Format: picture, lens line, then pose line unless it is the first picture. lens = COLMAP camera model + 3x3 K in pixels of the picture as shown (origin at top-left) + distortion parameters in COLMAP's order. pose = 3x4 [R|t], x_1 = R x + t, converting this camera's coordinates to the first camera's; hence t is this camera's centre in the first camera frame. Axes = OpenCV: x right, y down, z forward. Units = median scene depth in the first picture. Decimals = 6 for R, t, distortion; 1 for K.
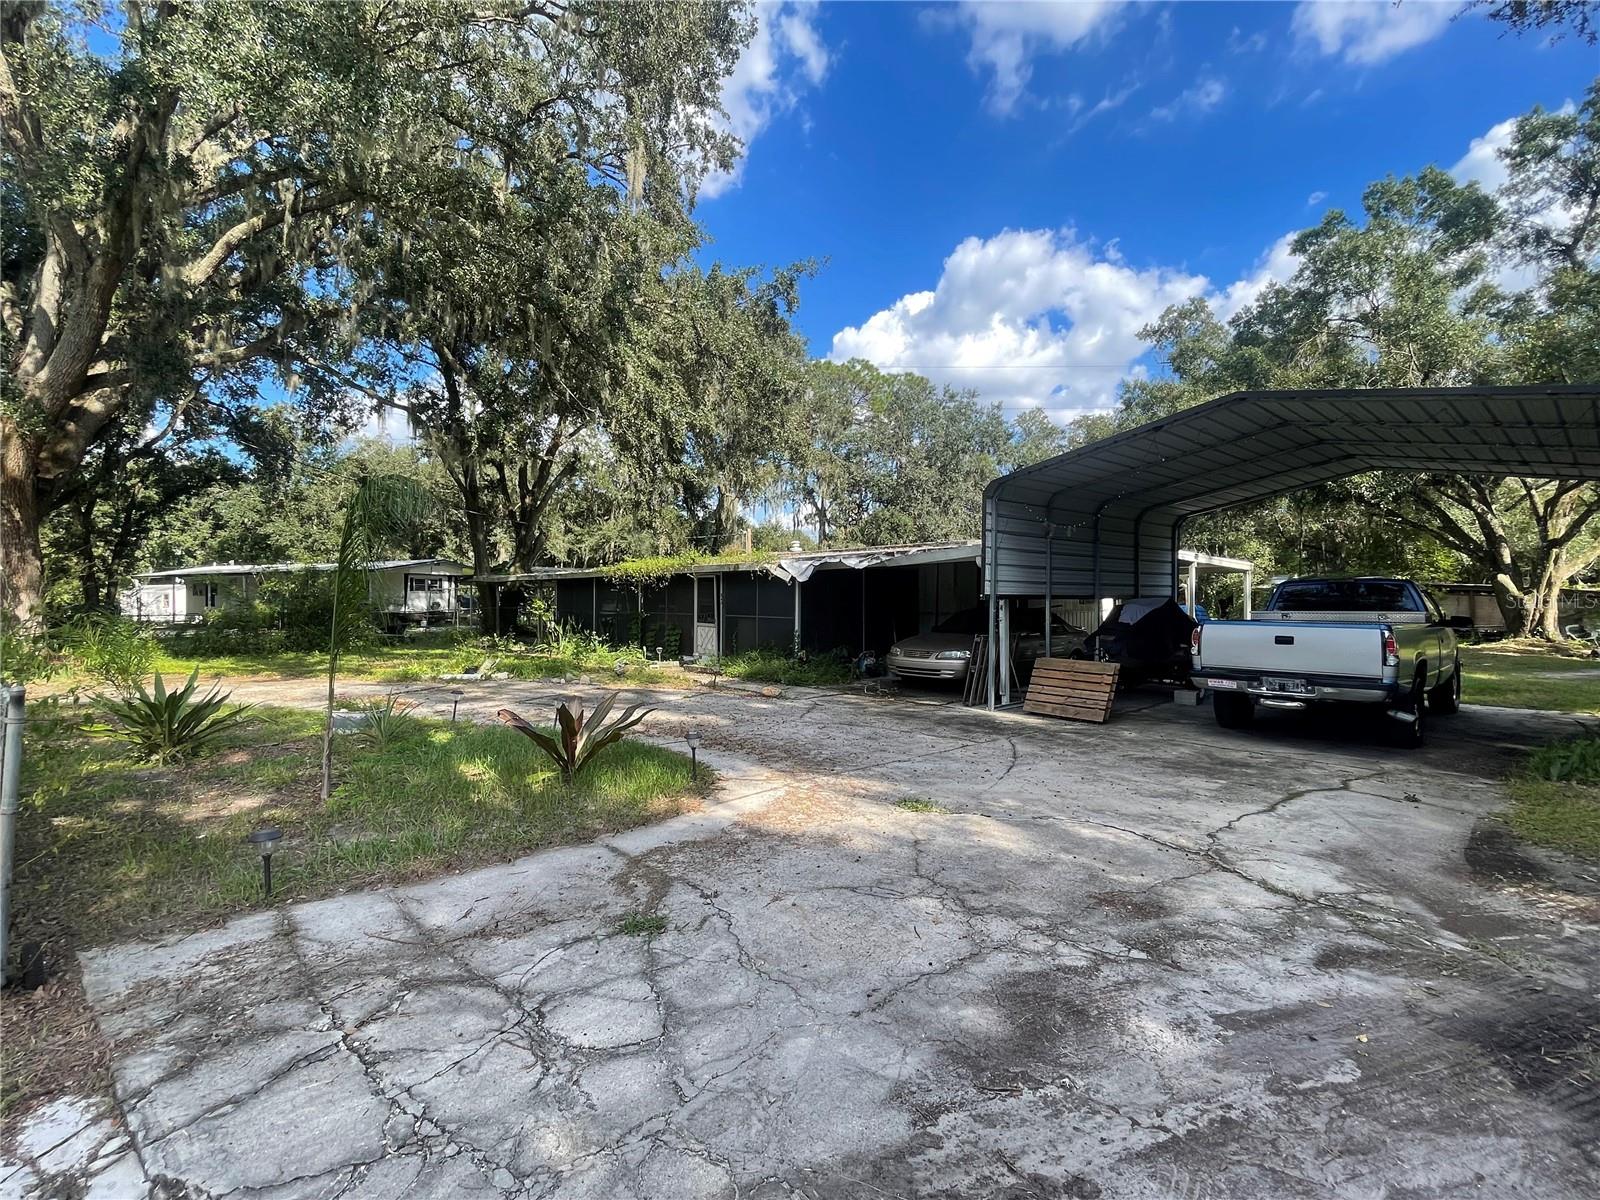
lens RADIAL K [[732.9, 0, 794.2], [0, 732.9, 593.8], [0, 0, 1]] dist [0.003573, 0.000593]
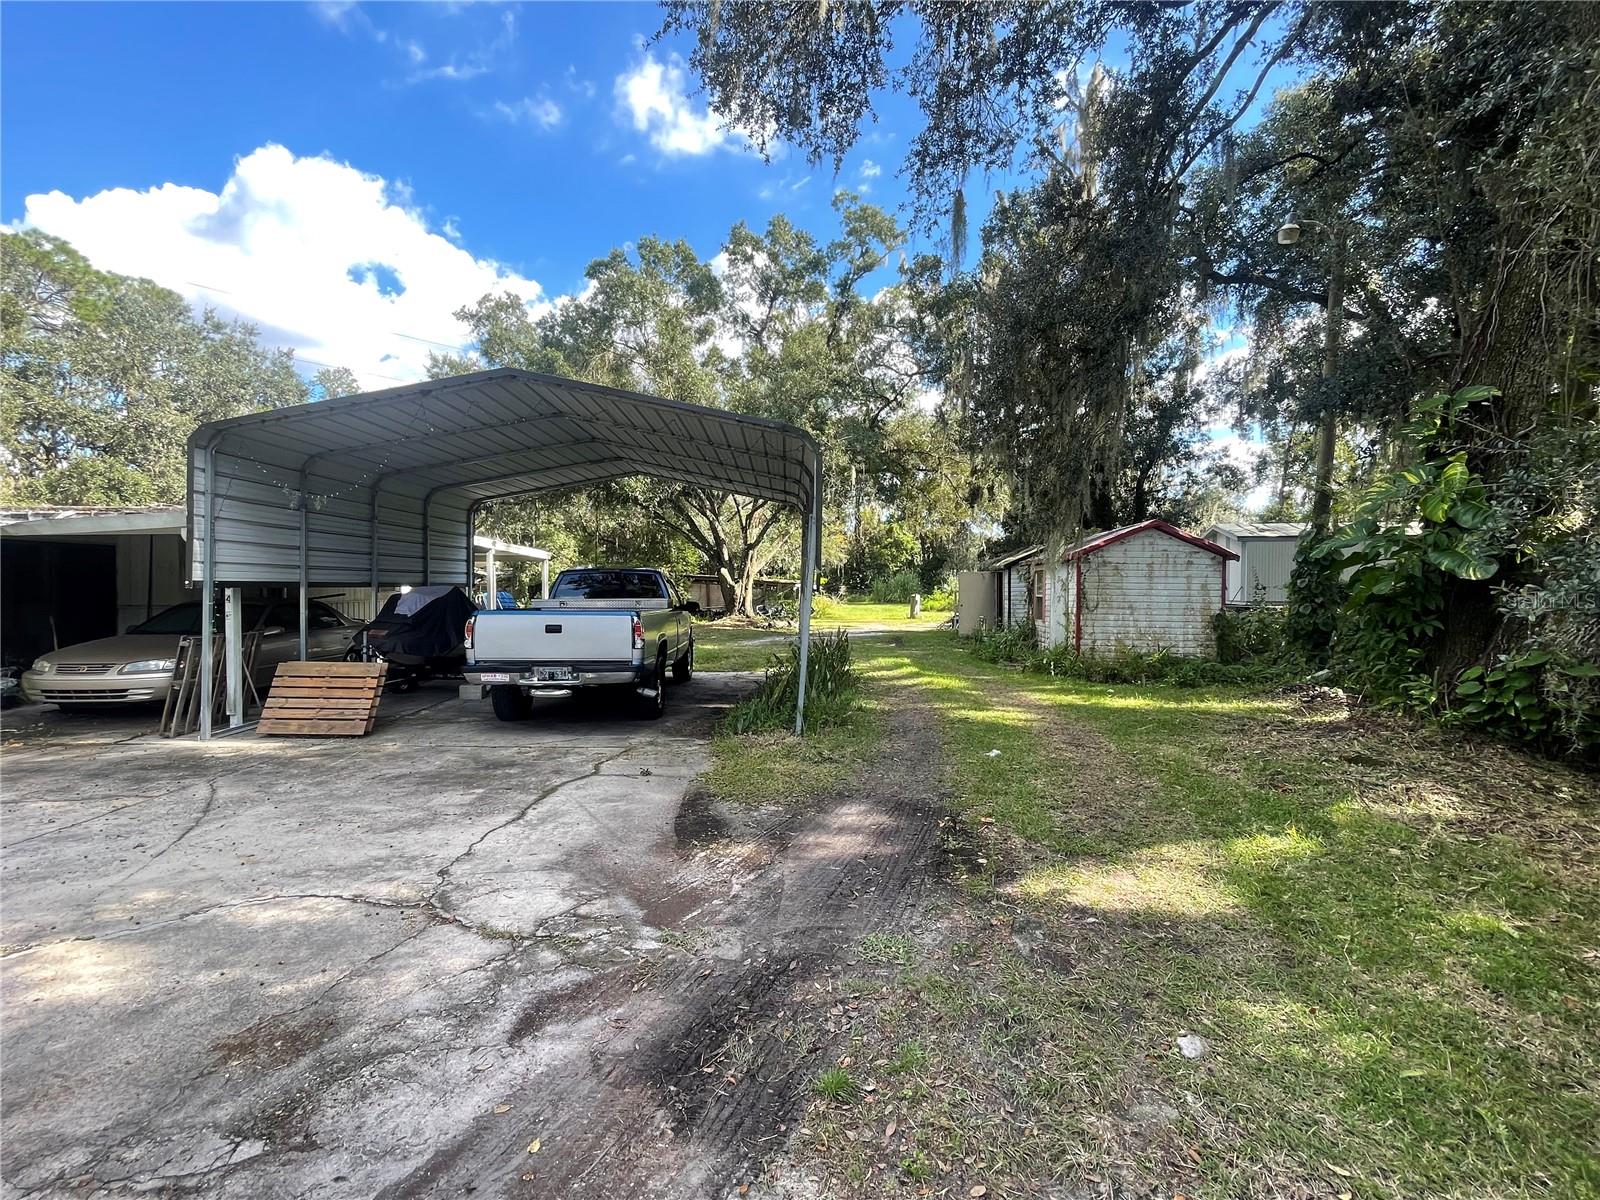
lens RADIAL K [[732.9, 0, 794.4], [0, 732.9, 593.2], [0, 0, 1]] dist [0.003573, 0.000593]
pose [[0.654898, -0.005274, 0.755699, 0.096821], [-0.007700, 0.999877, 0.013650, -0.001130], [-0.755678, -0.014759, 0.654777, 0.075253]]
